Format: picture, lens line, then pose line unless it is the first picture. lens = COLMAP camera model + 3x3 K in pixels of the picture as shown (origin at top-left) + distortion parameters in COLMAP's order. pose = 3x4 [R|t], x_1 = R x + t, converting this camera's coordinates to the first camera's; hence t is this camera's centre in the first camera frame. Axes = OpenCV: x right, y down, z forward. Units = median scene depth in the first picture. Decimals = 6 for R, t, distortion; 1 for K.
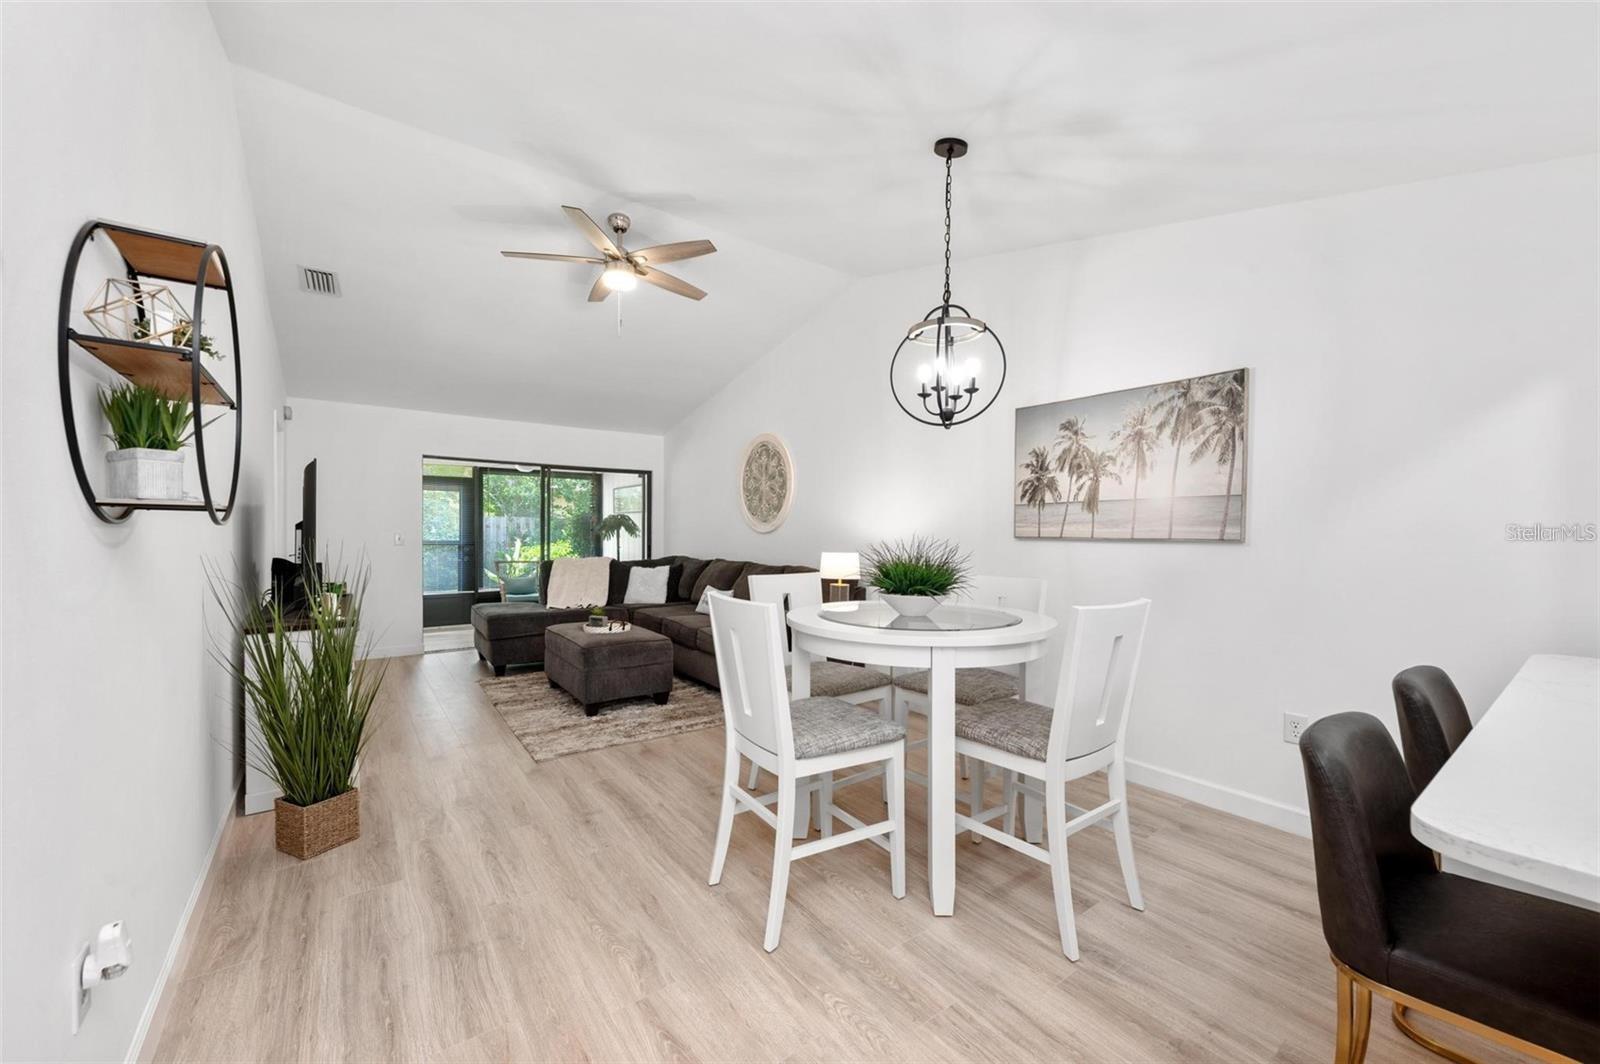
lens RADIAL K [[617.2, 0, 796.4], [0, 617.2, 535.9], [0, 0, 1]] dist [0.008056, -0.003301]
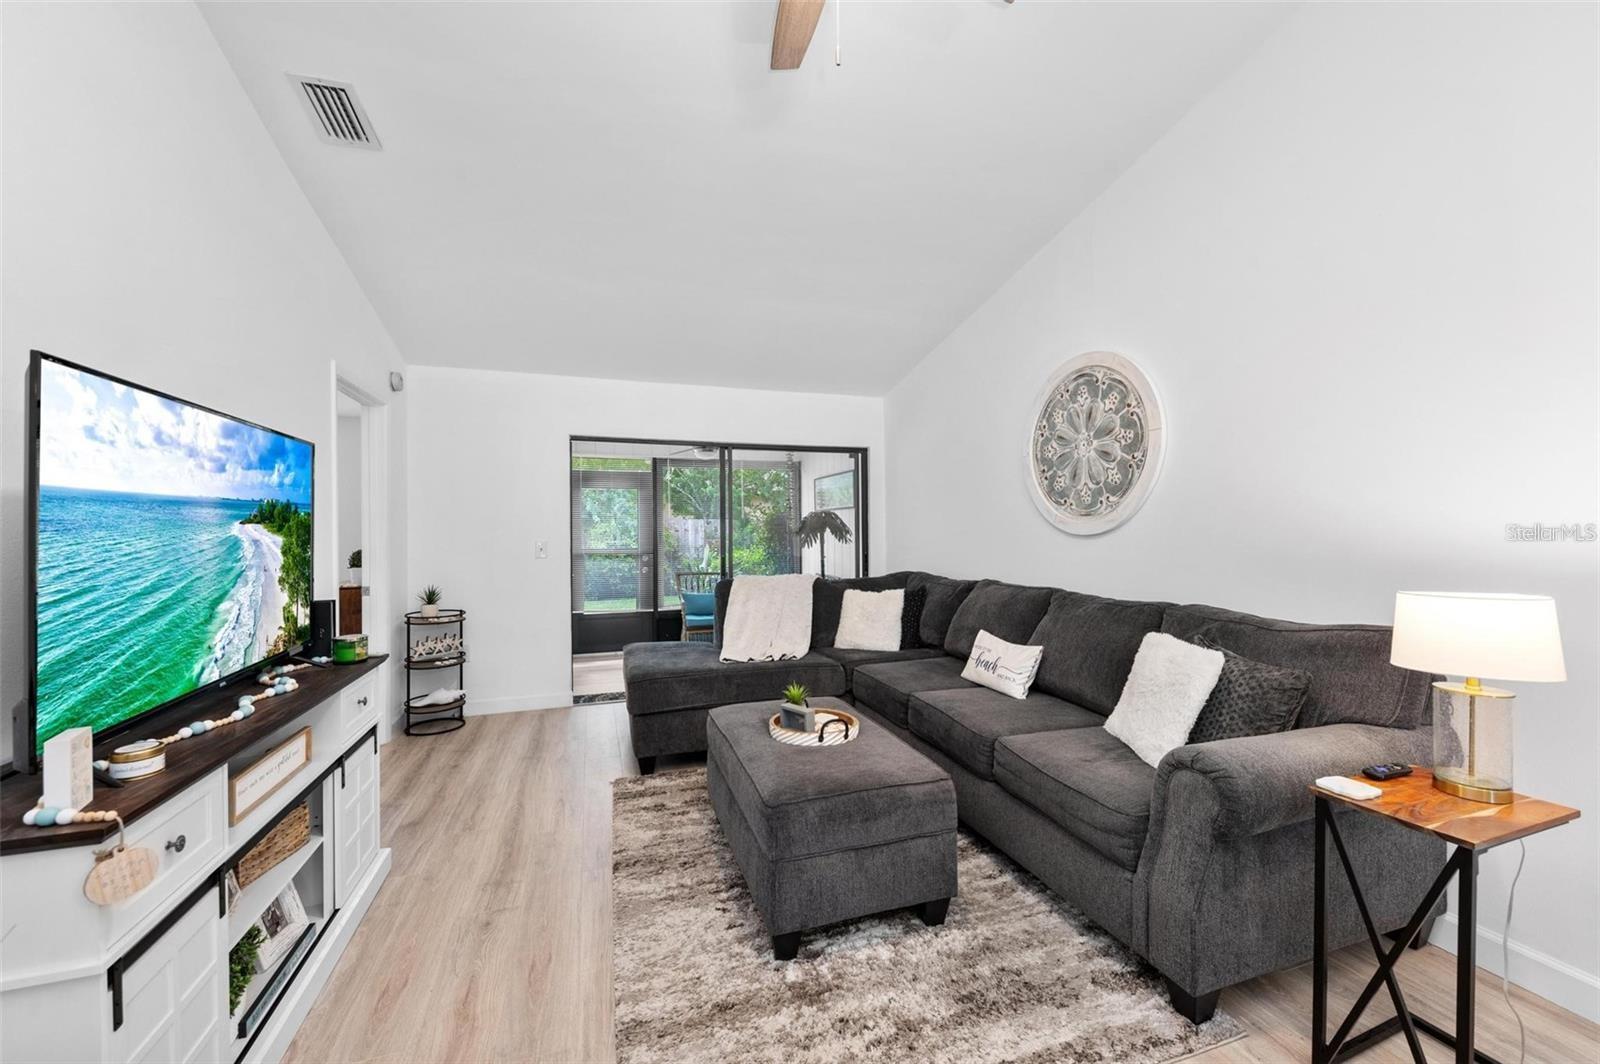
lens RADIAL K [[617.2, 0, 804.3], [0, 617.2, 528.5], [0, 0, 1]] dist [0.008056, -0.003301]
pose [[0.956069, -0.014743, -0.292769, -0.213118], [0.010781, 0.999827, -0.015144, -0.009512], [0.292942, 0.011322, 0.956063, 0.667304]]
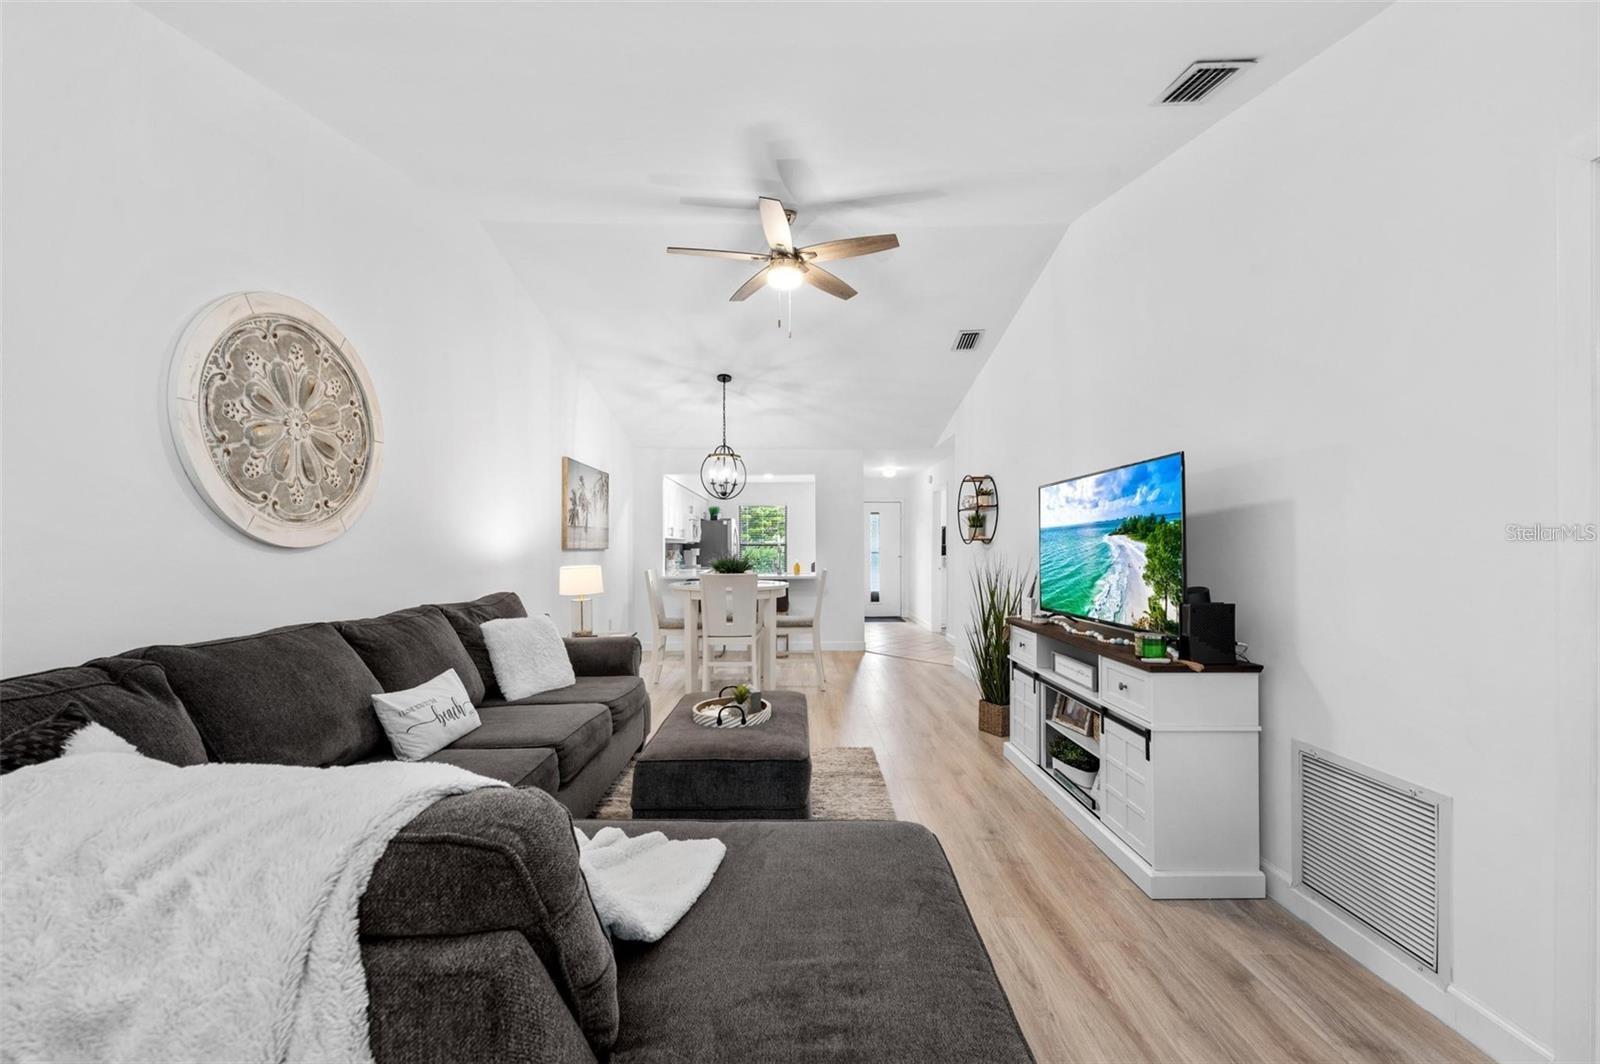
lens RADIAL K [[617.2, 0, 801.5], [0, 617.2, 548.7], [0, 0, 1]] dist [0.008056, -0.003301]
pose [[-0.816229, -0.009092, 0.577656, -0.909352], [-0.002241, 0.999918, 0.012570, -0.017054], [-0.577724, 0.008966, -0.816183, 1.872079]]
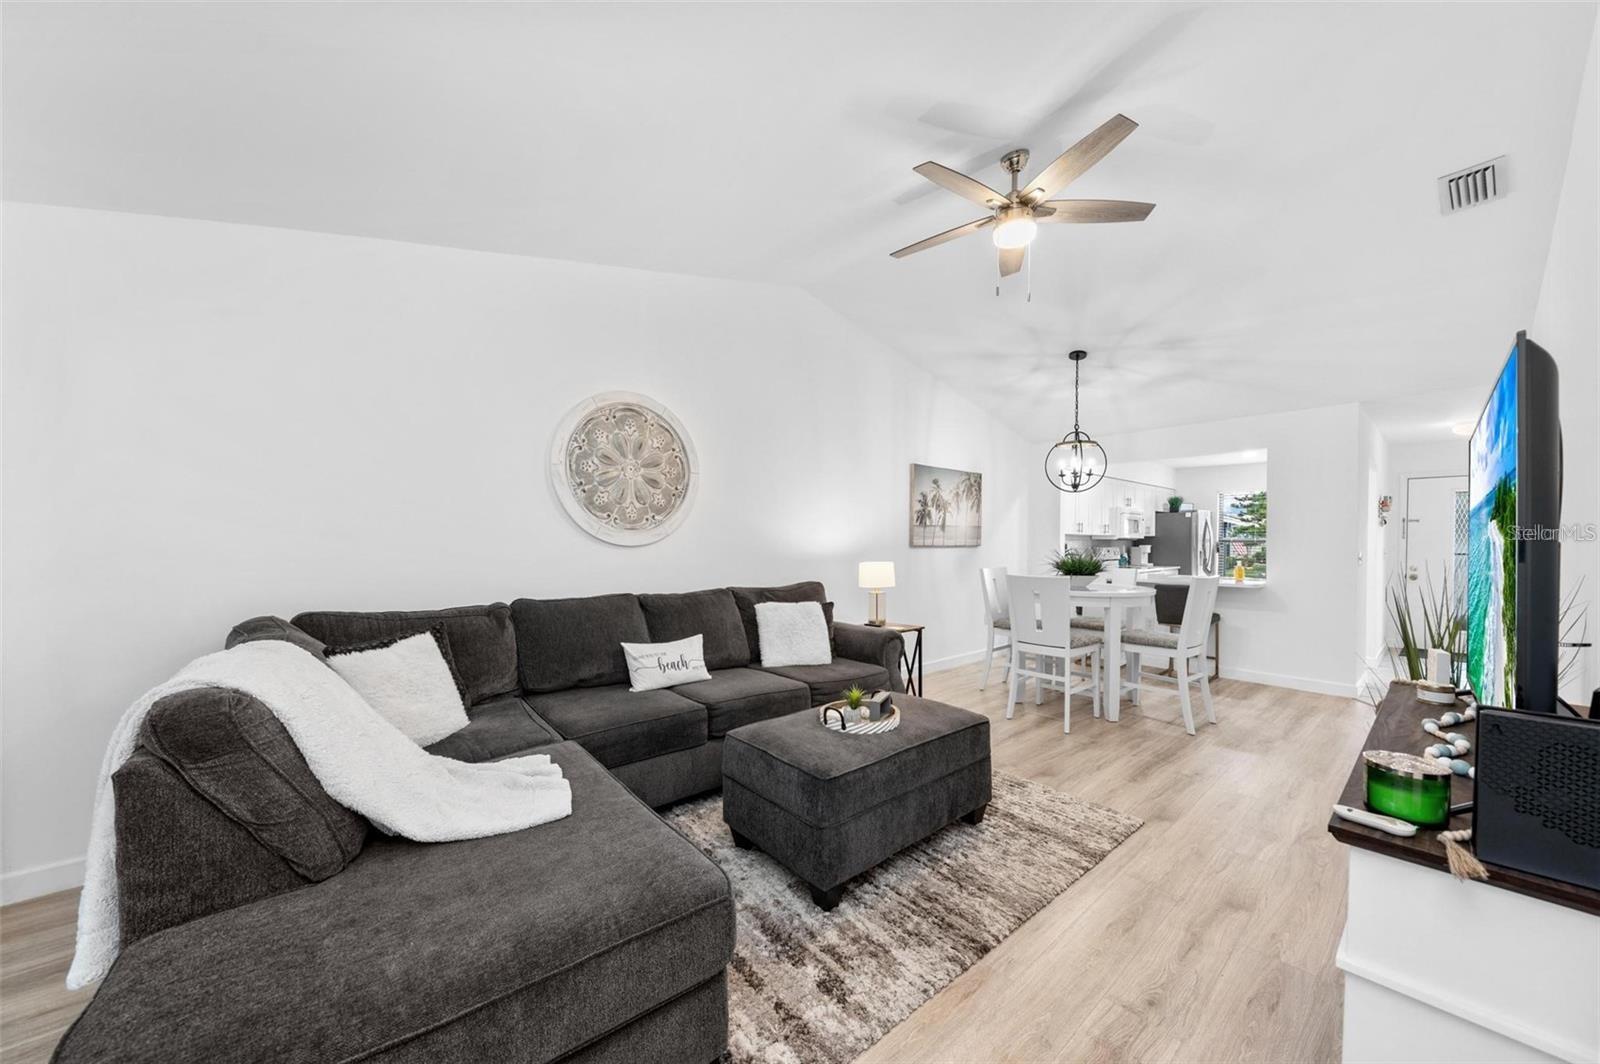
lens RADIAL K [[565.0, 0, 792.0], [0, 565.0, 548.2], [0, 0, 1]] dist [0.003679, -0.000567]
pose [[-0.074655, -0.022083, 0.996965, -1.073877], [0.003888, 0.999741, 0.022436, -0.025633], [-0.997202, 0.005552, -0.074550, 1.439889]]
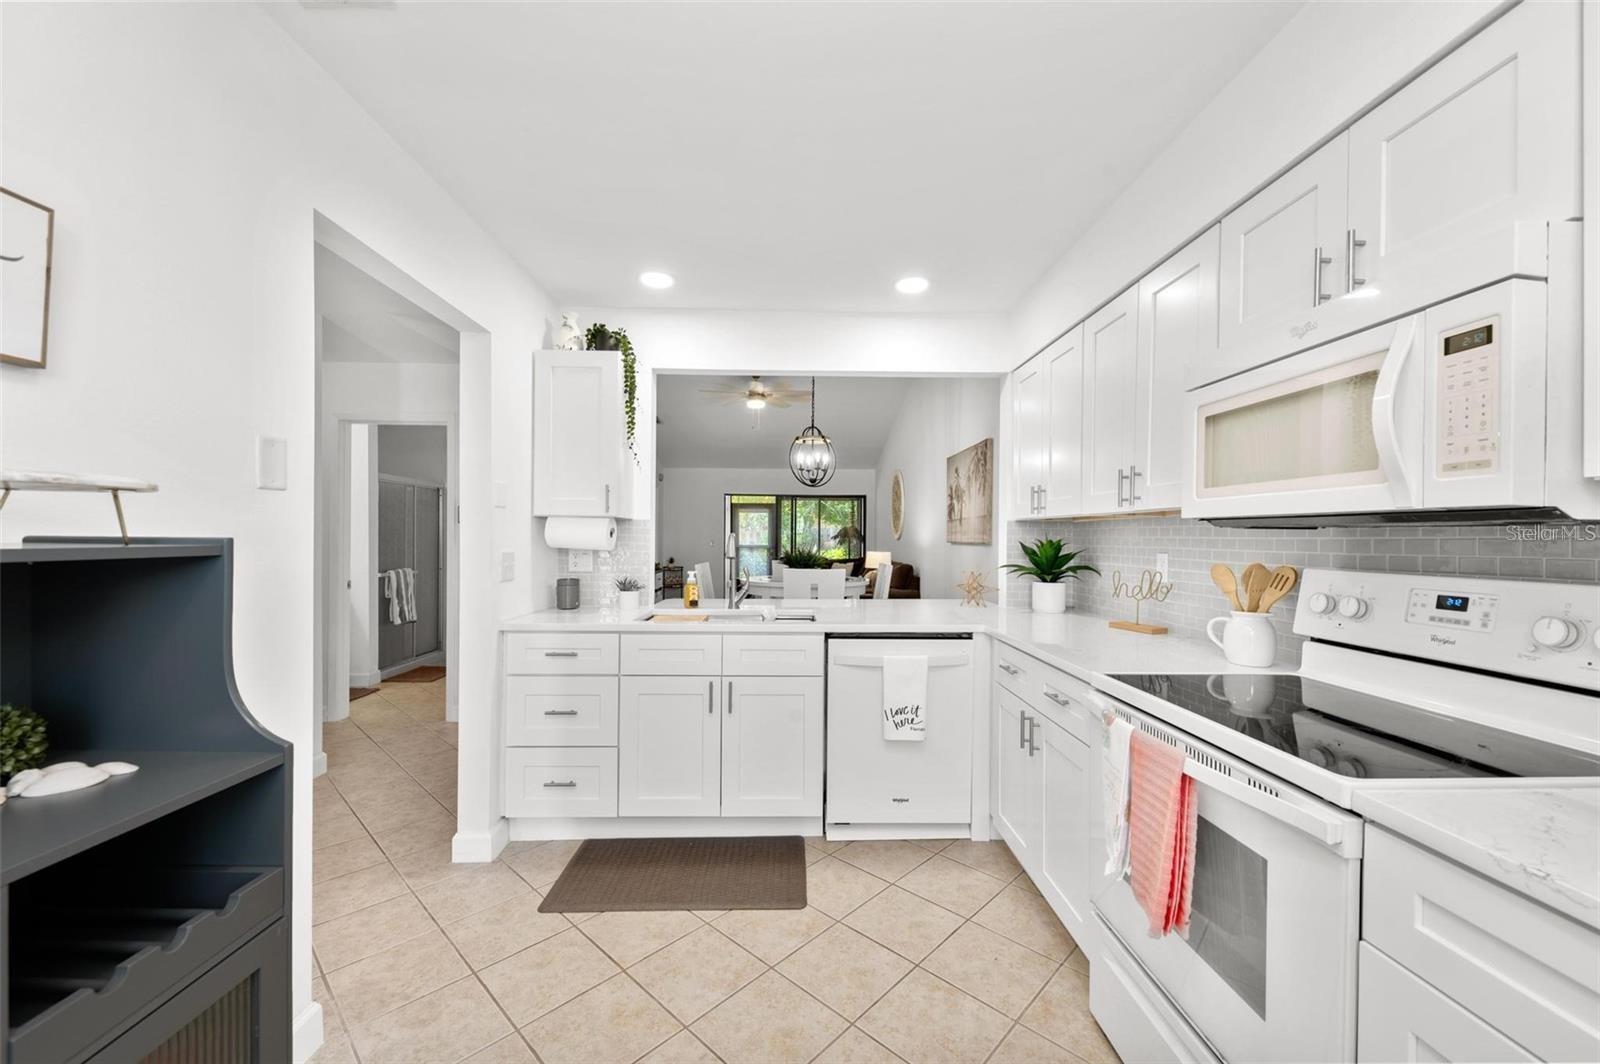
lens RADIAL K [[617.2, 0, 792.0], [0, 617.2, 538.9], [0, 0, 1]] dist [0.008056, -0.003301]
pose [[0.812374, 0.001427, -0.583135, 0.954660], [-0.007494, 0.999940, -0.007992, 0.009909], [0.583089, 0.010863, 0.812336, -0.479323]]
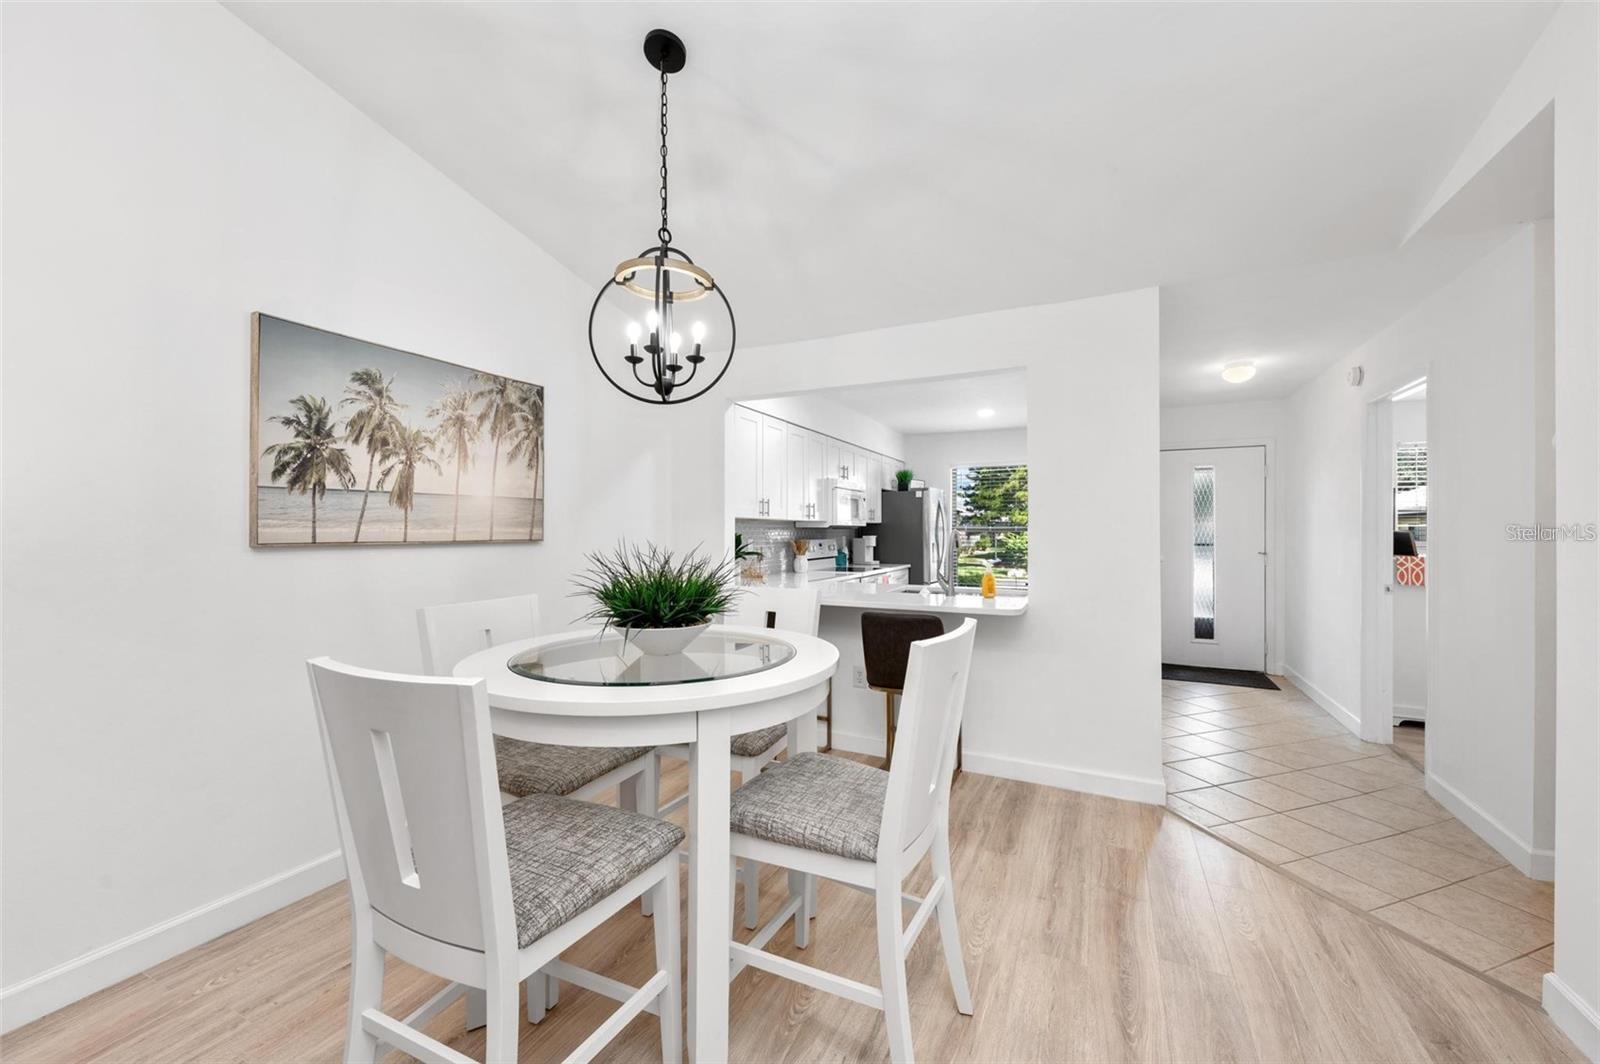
lens RADIAL K [[617.2, 0, 799.4], [0, 617.2, 531.9], [0, 0, 1]] dist [0.008056, -0.003301]
pose [[-0.467617, -0.008492, 0.883890, -0.369203], [0.004684, 0.999916, 0.012084, -0.014173], [-0.883919, 0.009791, -0.467538, 0.846266]]
